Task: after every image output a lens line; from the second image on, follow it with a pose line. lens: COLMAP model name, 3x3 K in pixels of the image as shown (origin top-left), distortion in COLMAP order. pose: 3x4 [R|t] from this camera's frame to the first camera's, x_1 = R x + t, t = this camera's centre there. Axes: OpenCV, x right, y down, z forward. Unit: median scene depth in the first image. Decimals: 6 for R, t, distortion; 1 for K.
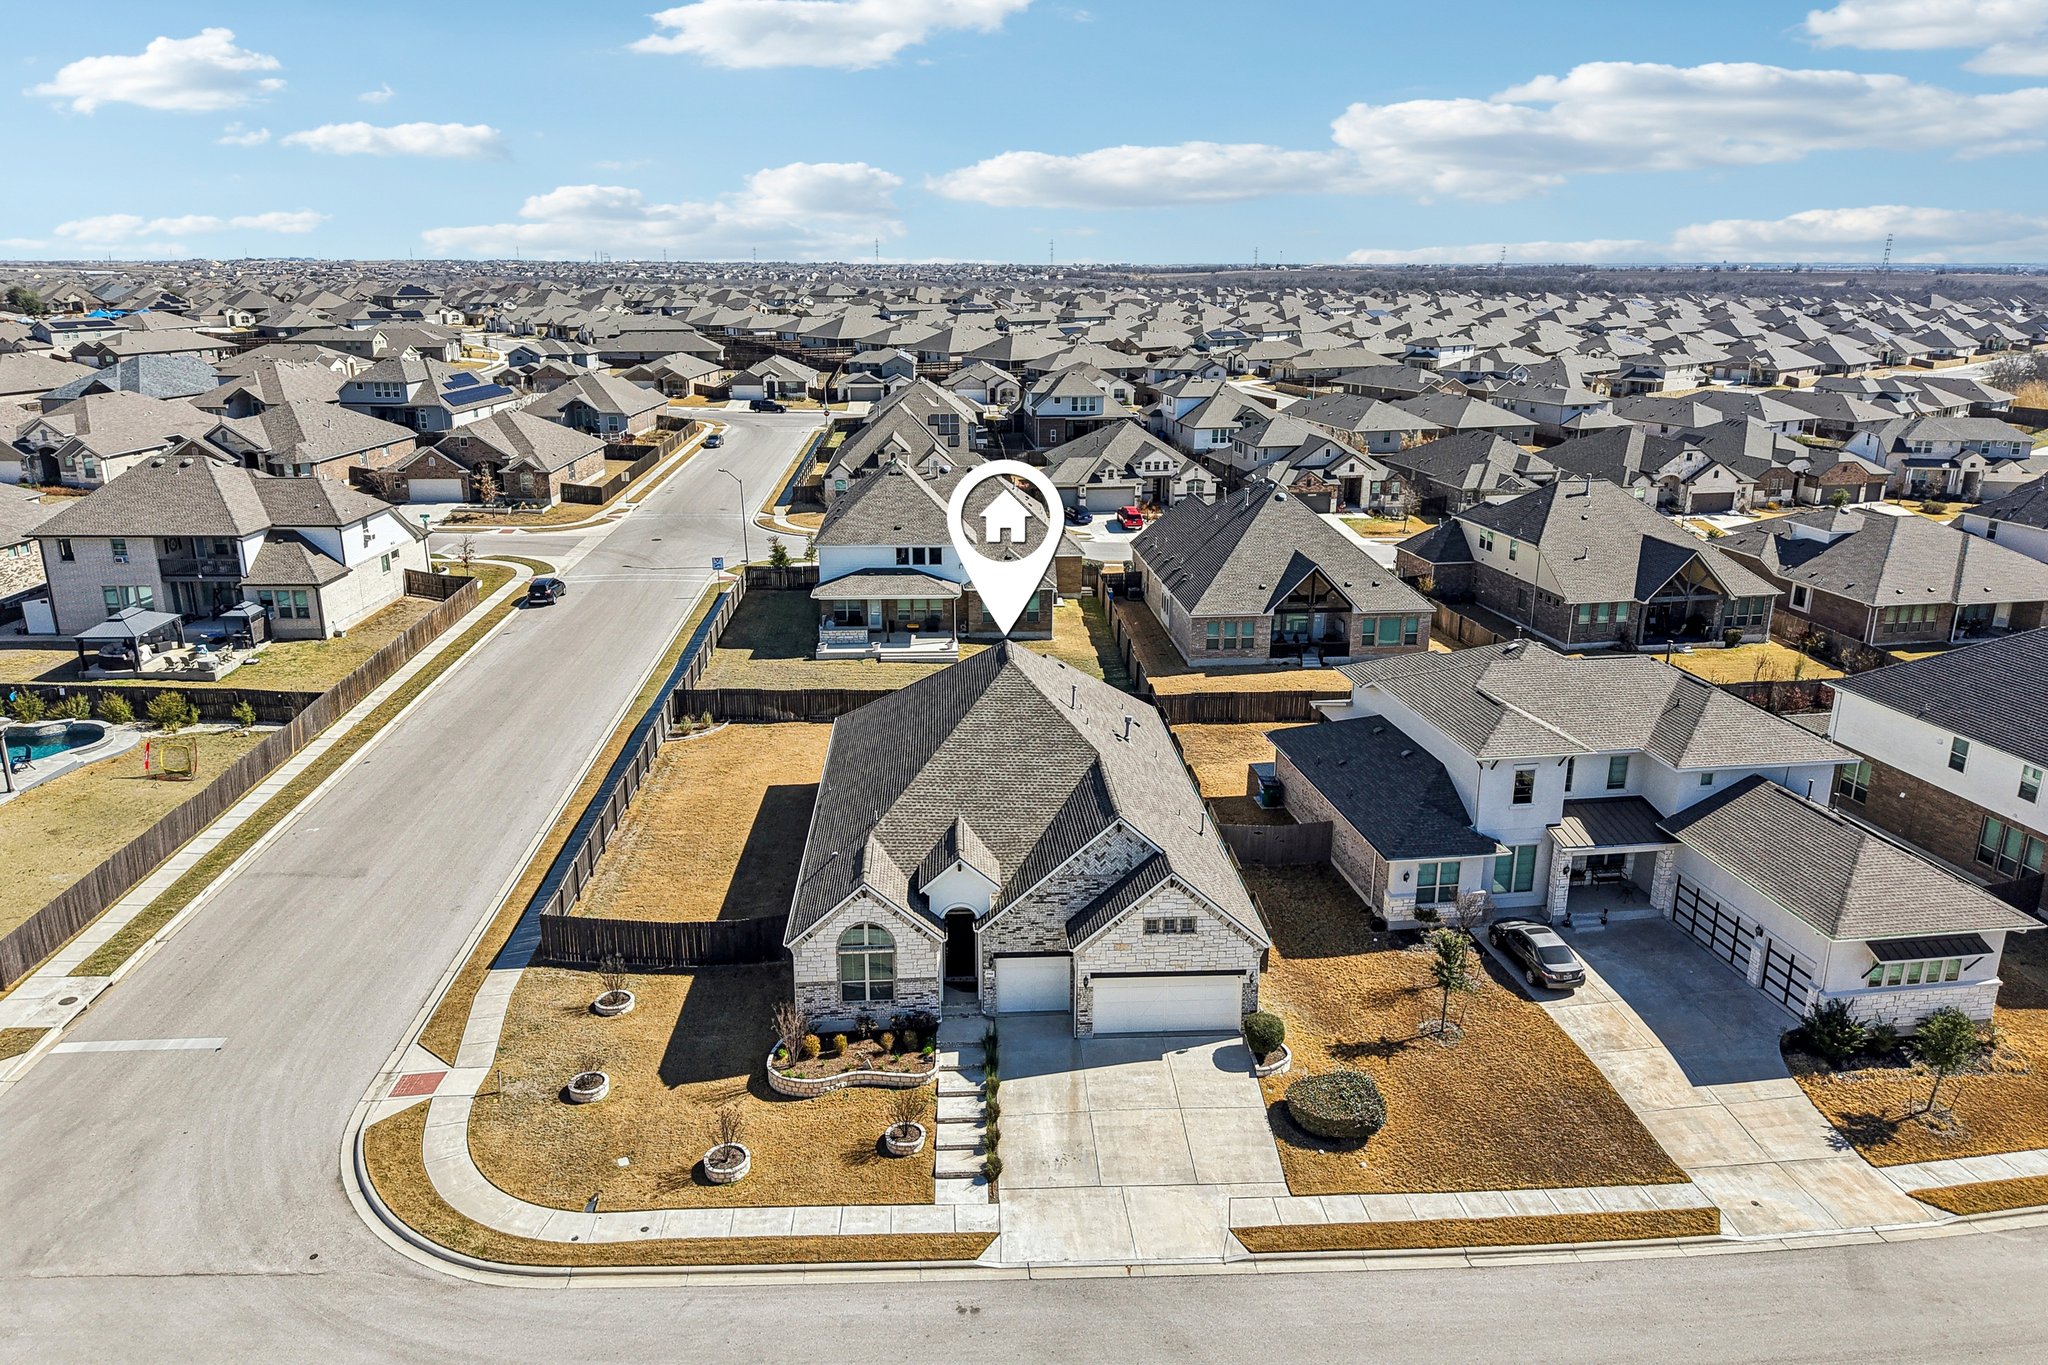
lens RADIAL K [[1391.3, 0, 1024.0], [0, 1391.3, 682.5], [0, 0, 1]] dist [0.046103, -0.055902]
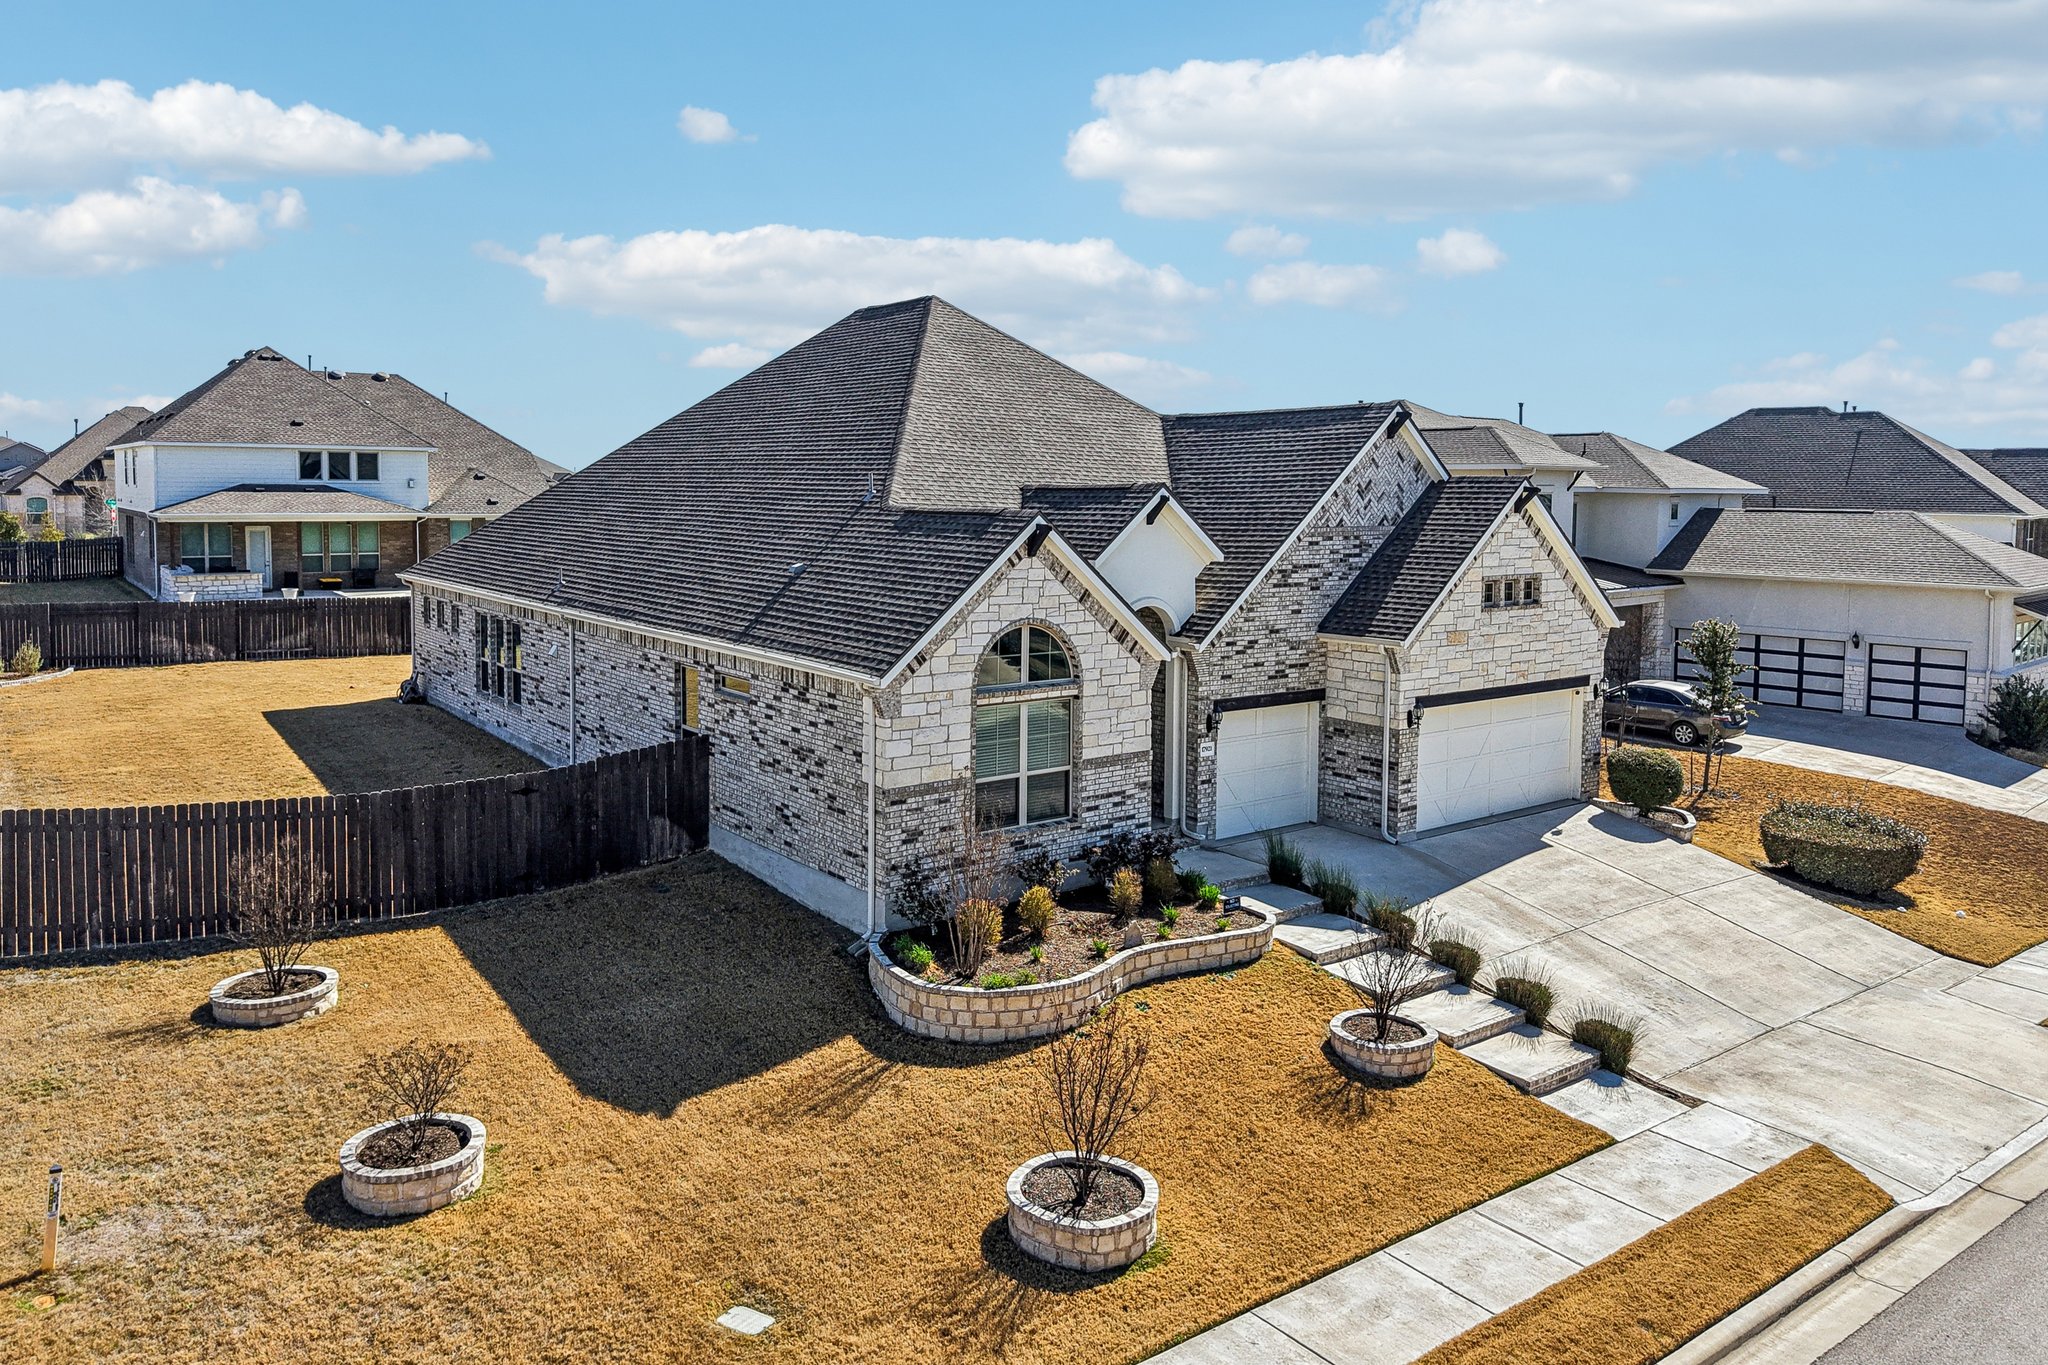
lens RADIAL K [[1402.0, 0, 1014.8], [0, 1402.0, 592.0], [0, 0, 1]] dist [0.042894, -0.040680]
pose [[0.830398, -0.032005, 0.556250, -0.348843], [0.150441, 0.974147, -0.168536, 0.230206], [-0.536476, 0.223635, 0.813745, 0.637470]]
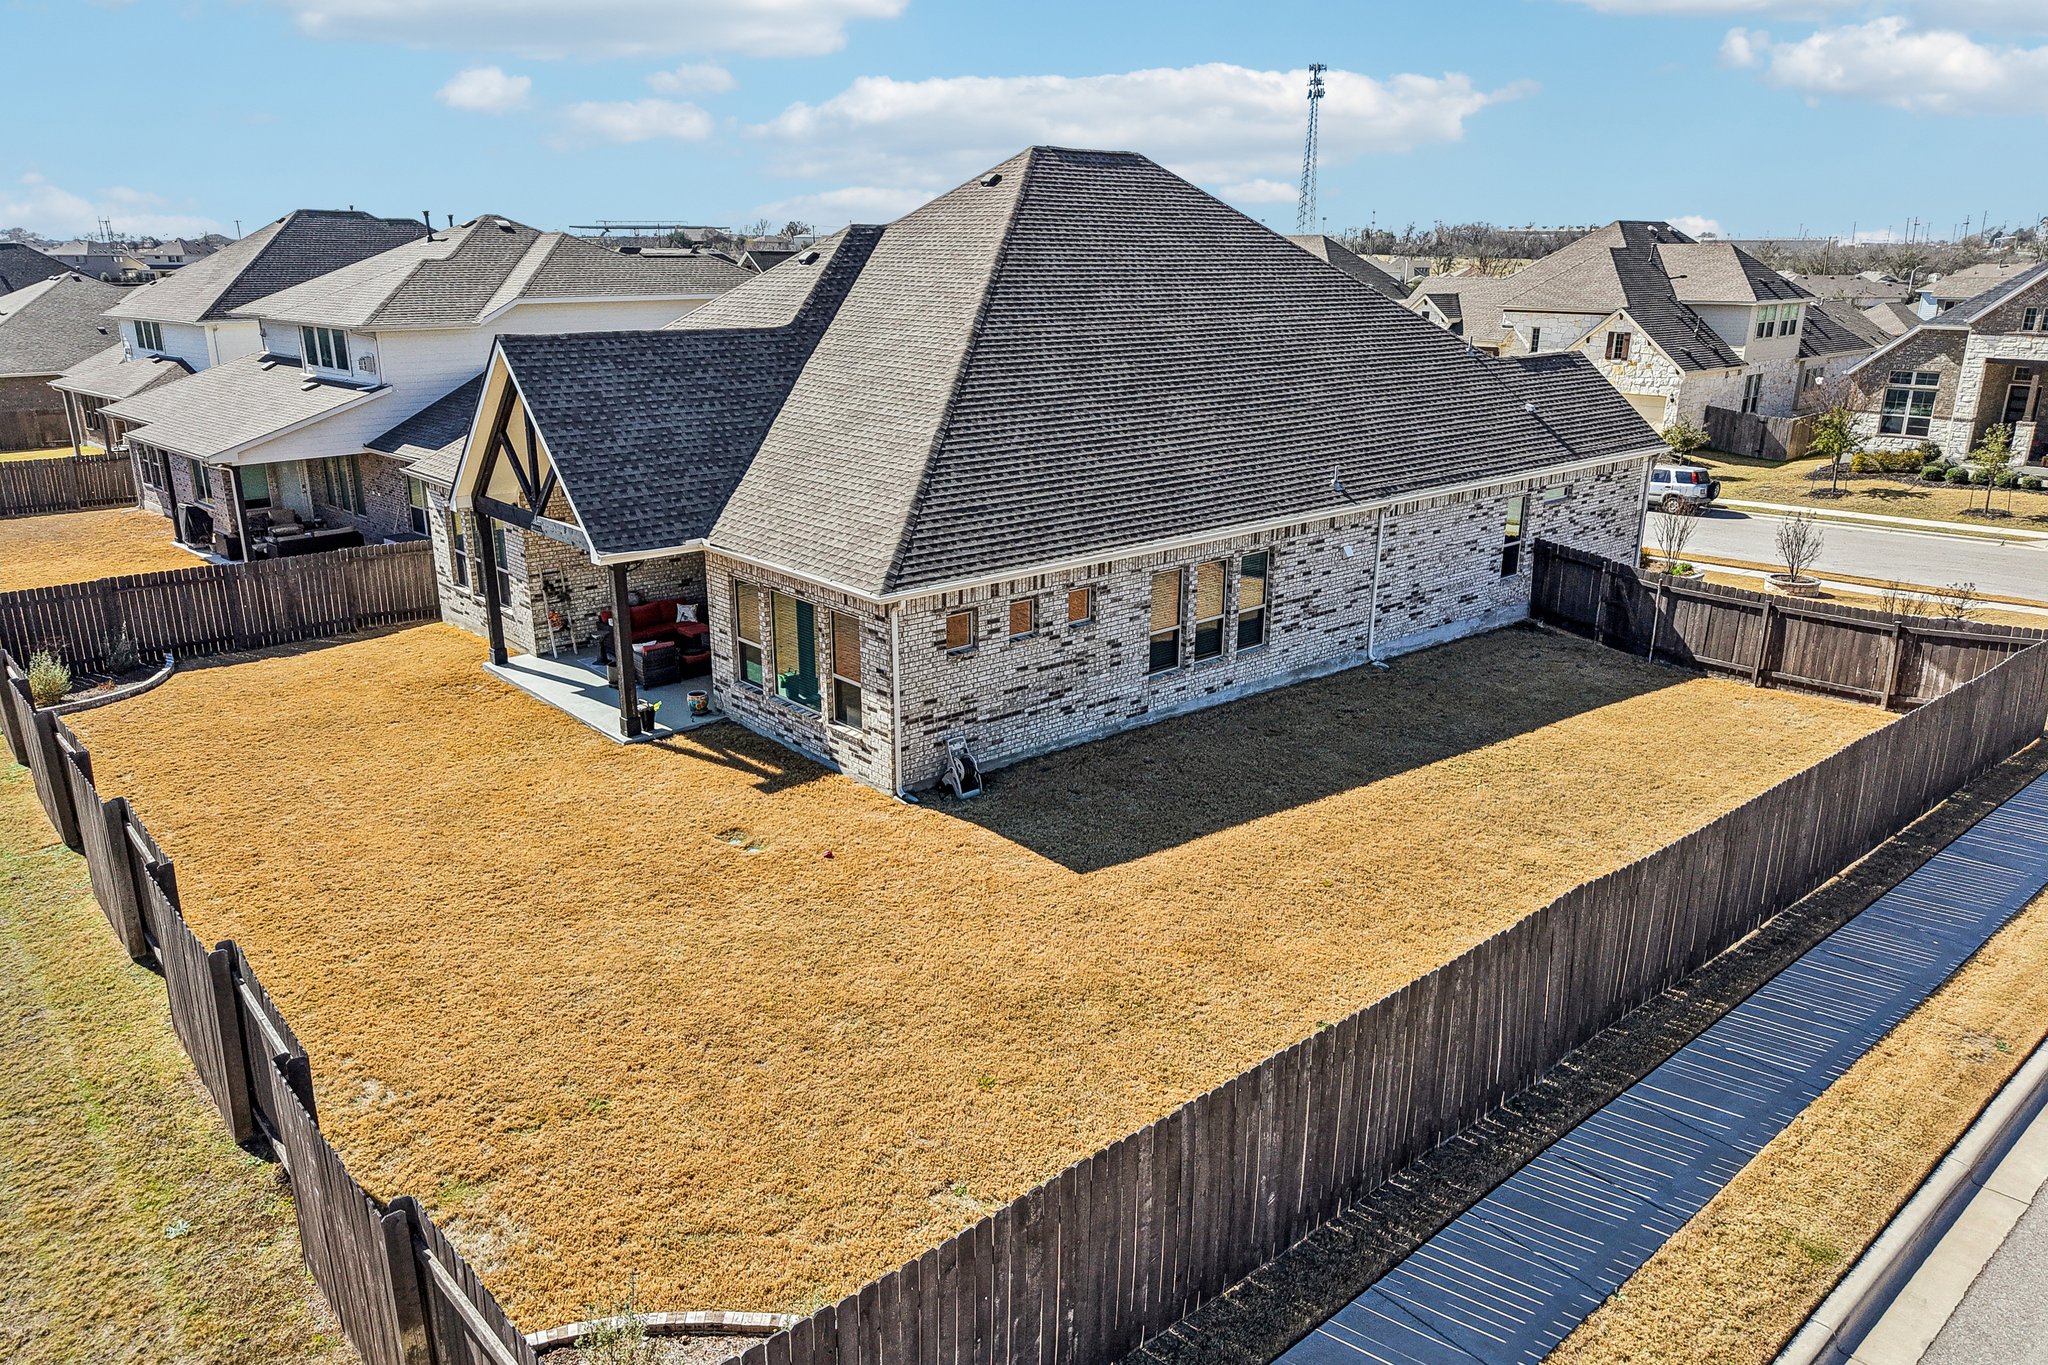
lens RADIAL K [[1370.5, 0, 1024.8], [0, 1370.5, 706.3], [0, 0, 1]] dist [0.002400, 0.000823]
pose [[-0.618412, -0.236780, 0.749334, -0.528646], [0.230624, 0.856862, 0.461087, -0.103703], [-0.751252, 0.457956, -0.475286, 1.610838]]
